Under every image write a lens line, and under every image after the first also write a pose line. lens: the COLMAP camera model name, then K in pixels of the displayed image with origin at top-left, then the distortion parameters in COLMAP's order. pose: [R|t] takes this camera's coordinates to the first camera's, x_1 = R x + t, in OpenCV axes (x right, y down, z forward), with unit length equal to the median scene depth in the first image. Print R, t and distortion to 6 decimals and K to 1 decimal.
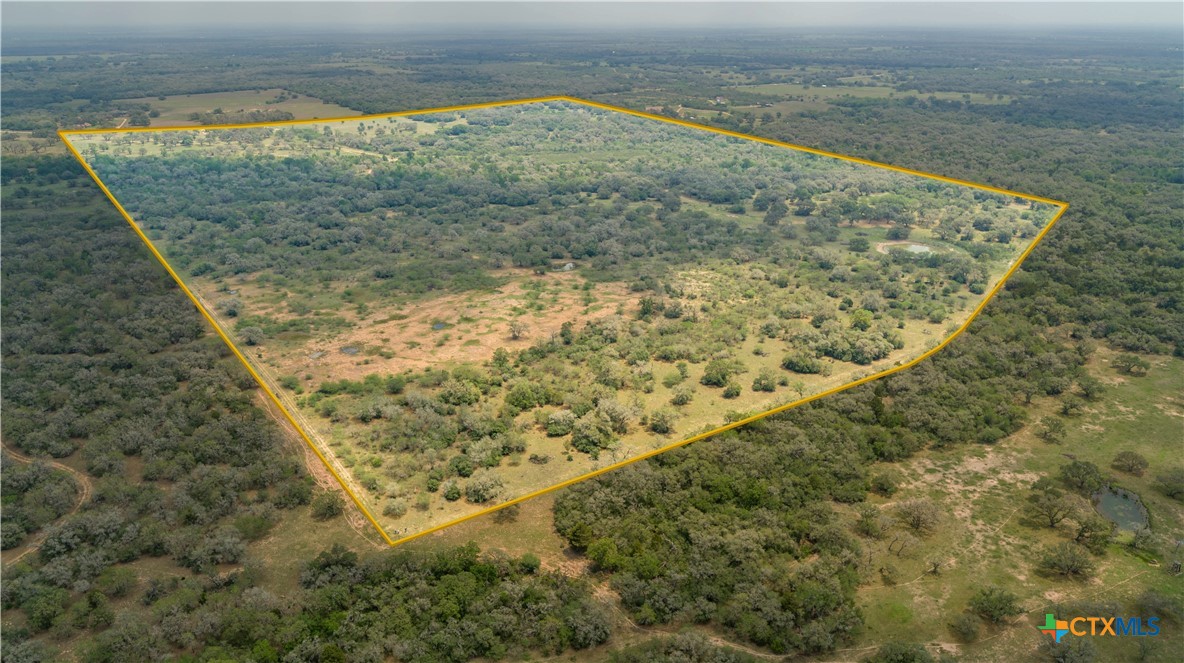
lens RADIAL K [[812.6, 0, 595.9], [0, 812.6, 327.0], [0, 0, 1]] dist [-0.000426, 0.000332]
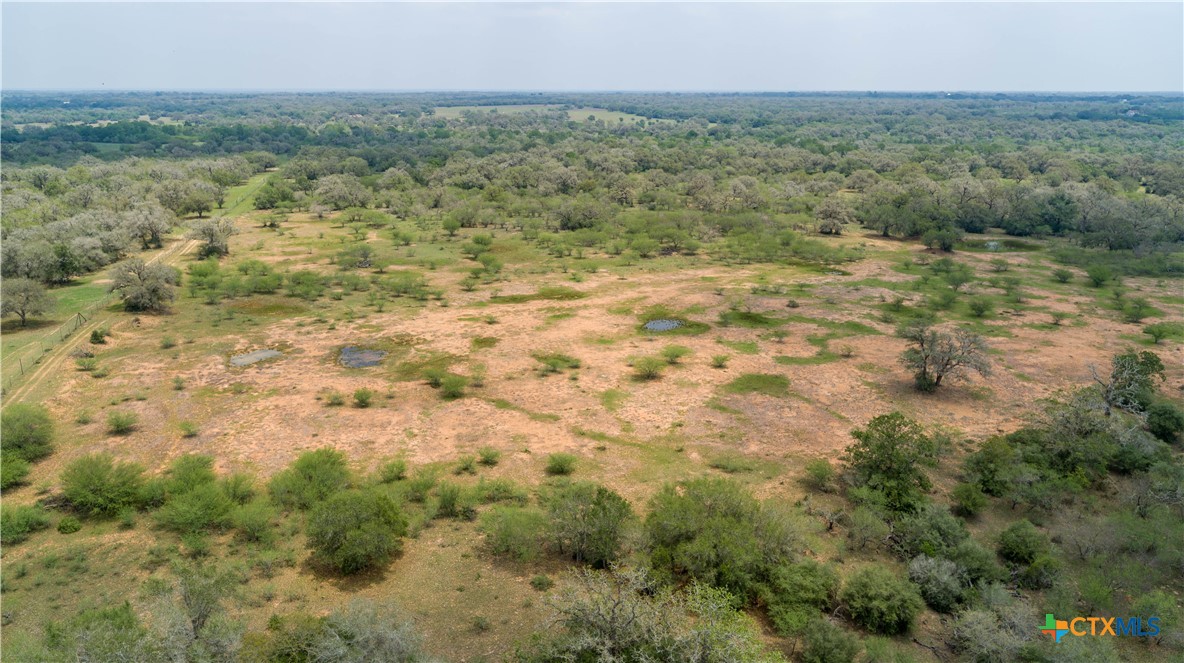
lens RADIAL K [[812.6, 0, 595.9], [0, 812.6, 327.0], [0, 0, 1]] dist [-0.000426, 0.000332]
pose [[0.936660, 0.102011, -0.335054, -0.107004], [-0.128552, 0.990008, -0.057956, 0.021832], [0.325794, 0.097357, 0.940415, 0.675476]]
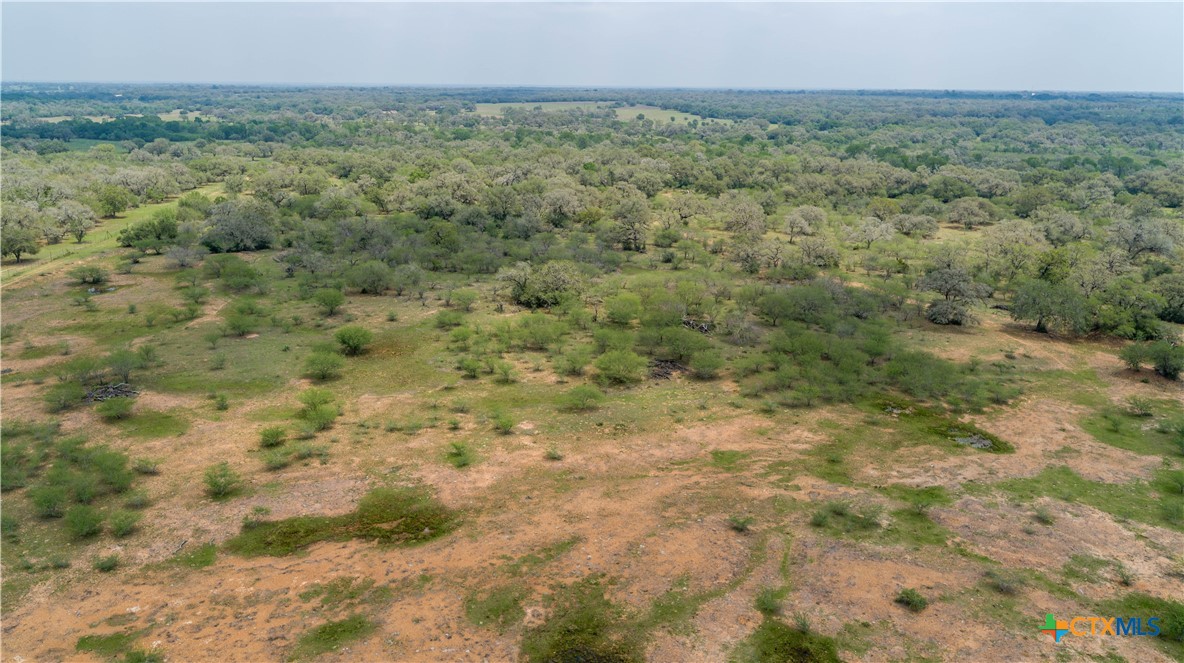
lens RADIAL K [[812.6, 0, 595.9], [0, 812.6, 327.0], [0, 0, 1]] dist [-0.000426, 0.000332]
pose [[0.907744, 0.129610, -0.399002, -0.145222], [-0.160086, 0.986128, -0.043871, -0.051775], [0.387781, 0.103699, 0.915900, 0.869703]]
